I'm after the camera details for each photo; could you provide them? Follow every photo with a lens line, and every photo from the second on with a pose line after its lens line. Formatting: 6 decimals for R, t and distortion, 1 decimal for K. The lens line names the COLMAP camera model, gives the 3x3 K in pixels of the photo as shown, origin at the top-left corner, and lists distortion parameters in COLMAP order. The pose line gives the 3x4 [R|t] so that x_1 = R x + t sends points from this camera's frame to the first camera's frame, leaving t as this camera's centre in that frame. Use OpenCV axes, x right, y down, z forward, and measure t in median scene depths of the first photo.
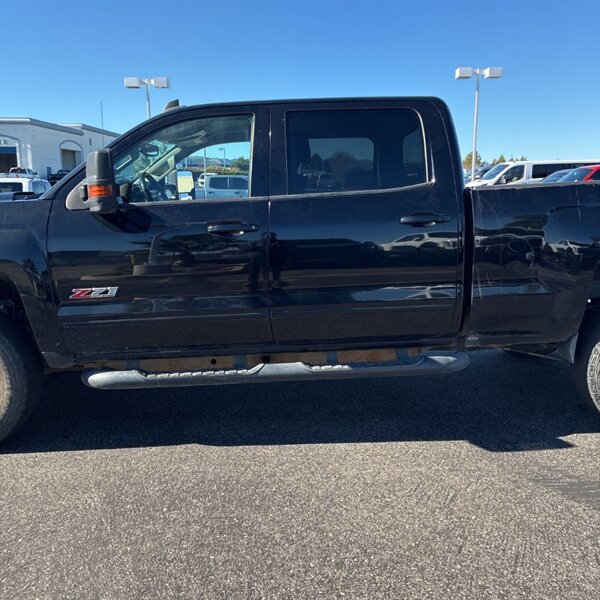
lens RADIAL K [[605.9, 0, 298.9], [0, 605.9, 292.7], [0, 0, 1]] dist [0.024199, -0.014231]
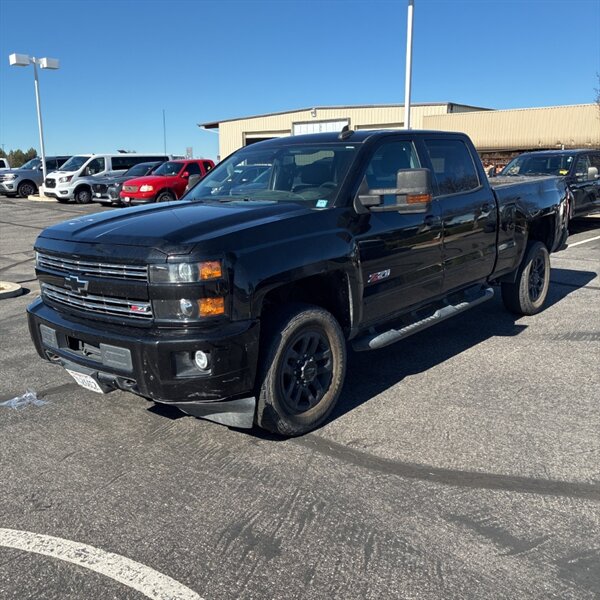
lens RADIAL K [[598.9, 0, 300.0], [0, 598.9, 300.0], [0, 0, 1]] dist [0.026451, -0.020055]
pose [[0.682863, -0.155986, 0.713699, -1.284576], [0.132436, 0.987184, 0.089046, -0.079575], [-0.718442, 0.033713, 0.694769, 0.204893]]
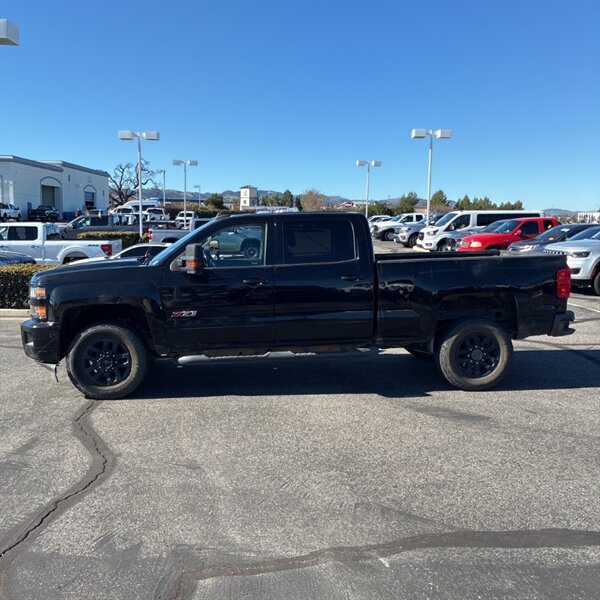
lens RADIAL K [[605.9, 0, 298.9], [0, 605.9, 292.7], [0, 0, 1]] dist [0.024199, -0.014231]
pose [[0.998807, 0.008105, 0.048144, -0.059597], [-0.005400, 0.998413, -0.056061, 0.035978], [-0.048522, 0.055734, 0.997266, -0.875389]]
